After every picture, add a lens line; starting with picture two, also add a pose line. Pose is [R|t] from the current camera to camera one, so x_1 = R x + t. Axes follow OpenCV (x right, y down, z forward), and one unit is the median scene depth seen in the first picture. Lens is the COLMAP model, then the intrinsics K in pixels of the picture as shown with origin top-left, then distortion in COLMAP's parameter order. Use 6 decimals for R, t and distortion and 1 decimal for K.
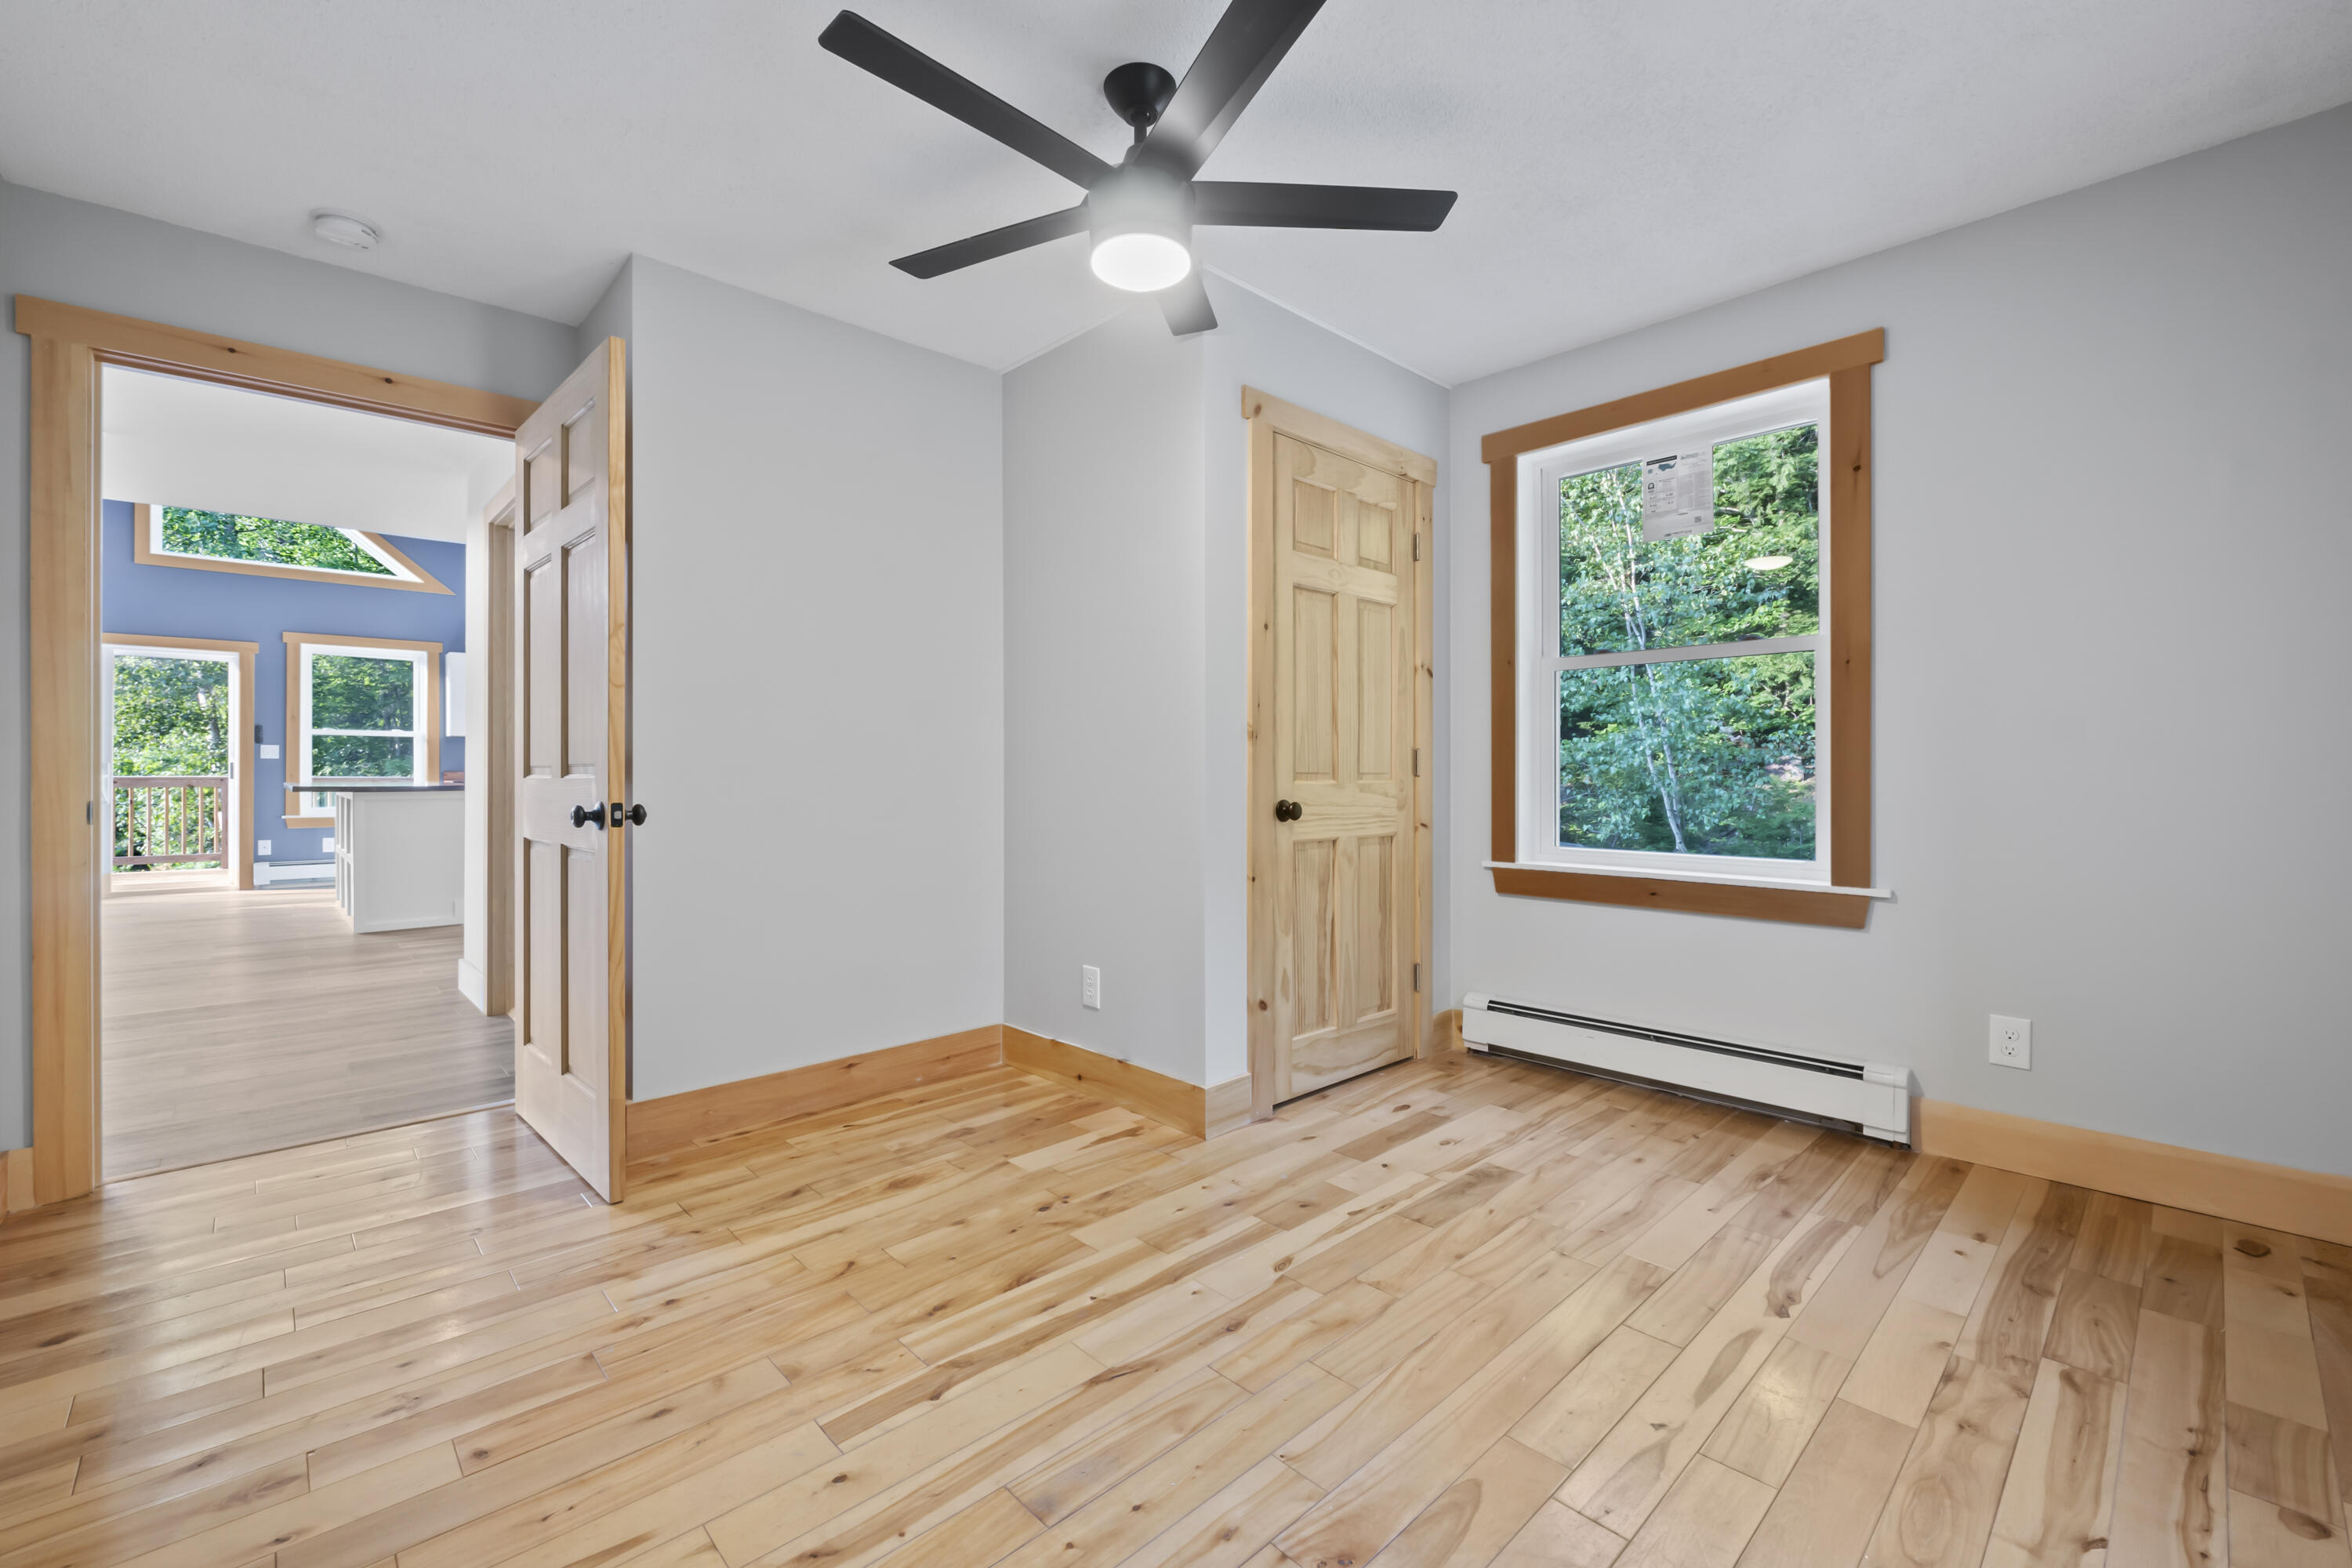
lens RADIAL K [[982.3, 0, 1172.5], [0, 982.3, 755.5], [0, 0, 1]] dist [-0.000580, 0.000032]
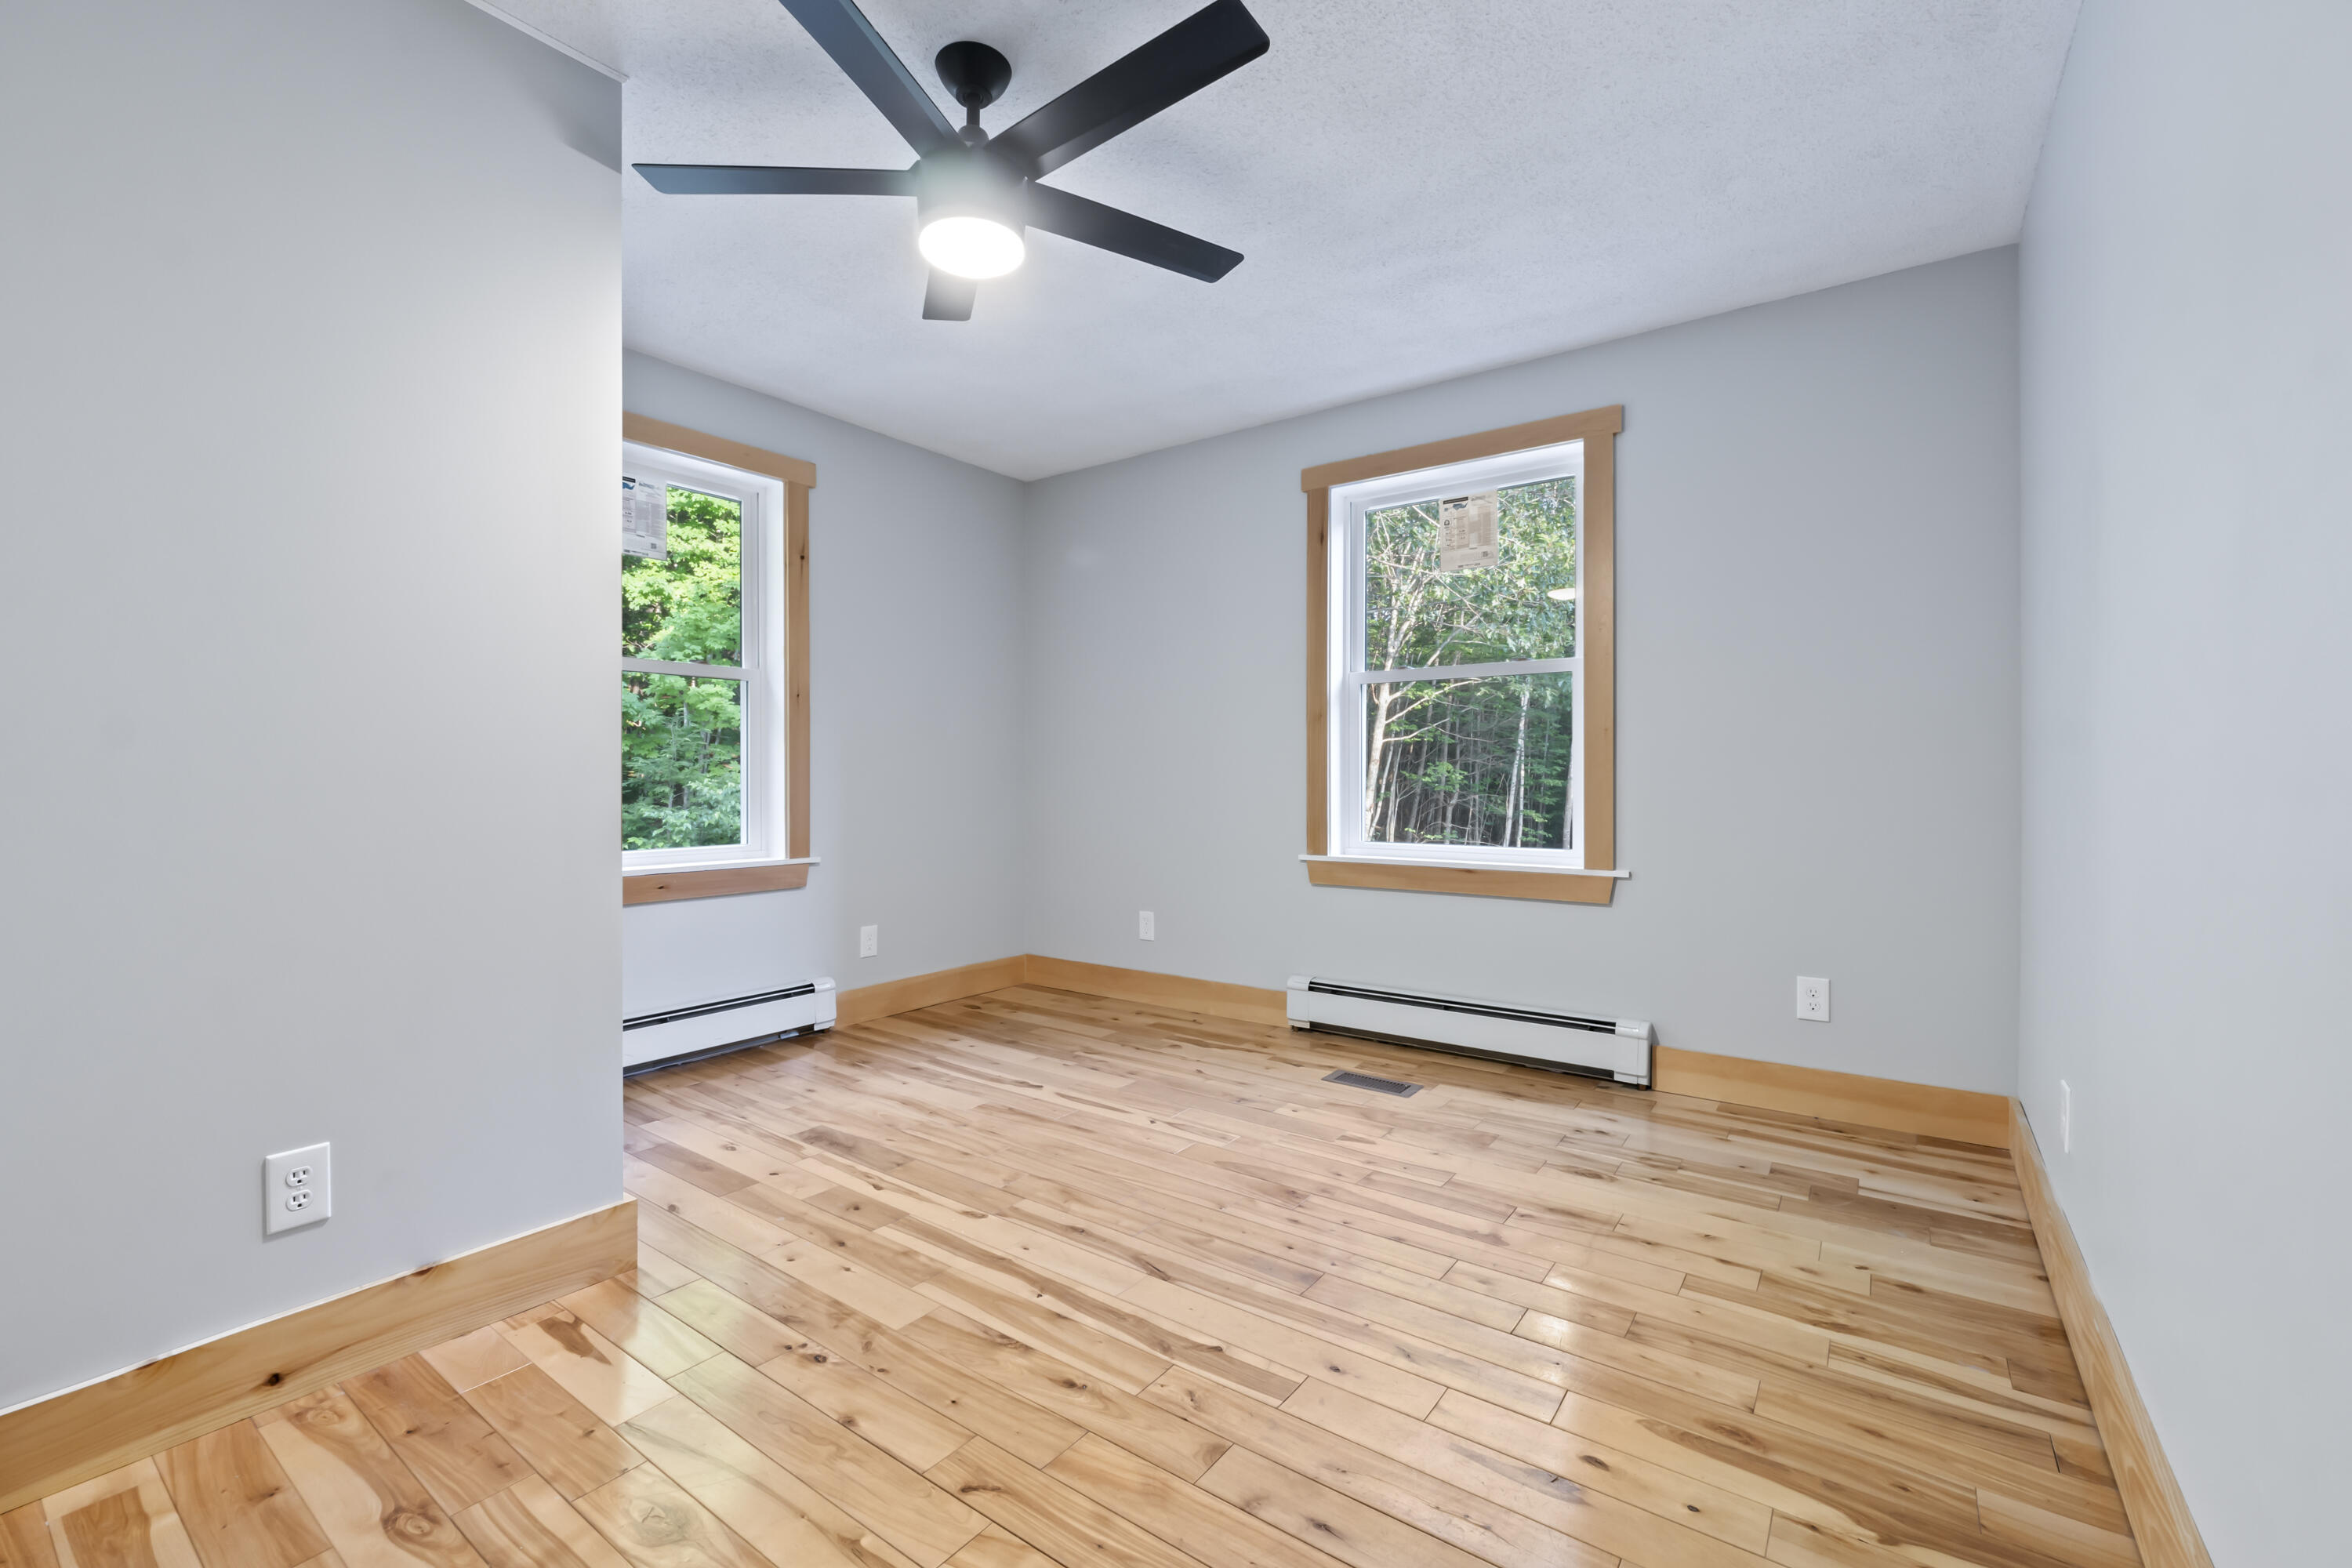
lens RADIAL K [[982.3, 0, 1172.5], [0, 982.3, 755.5], [0, 0, 1]] dist [-0.000580, 0.000032]
pose [[-0.183804, 0.024583, 0.982655, -0.937442], [-0.018350, 0.999427, -0.028435, 0.024167], [-0.982792, -0.023258, -0.183248, 0.903450]]
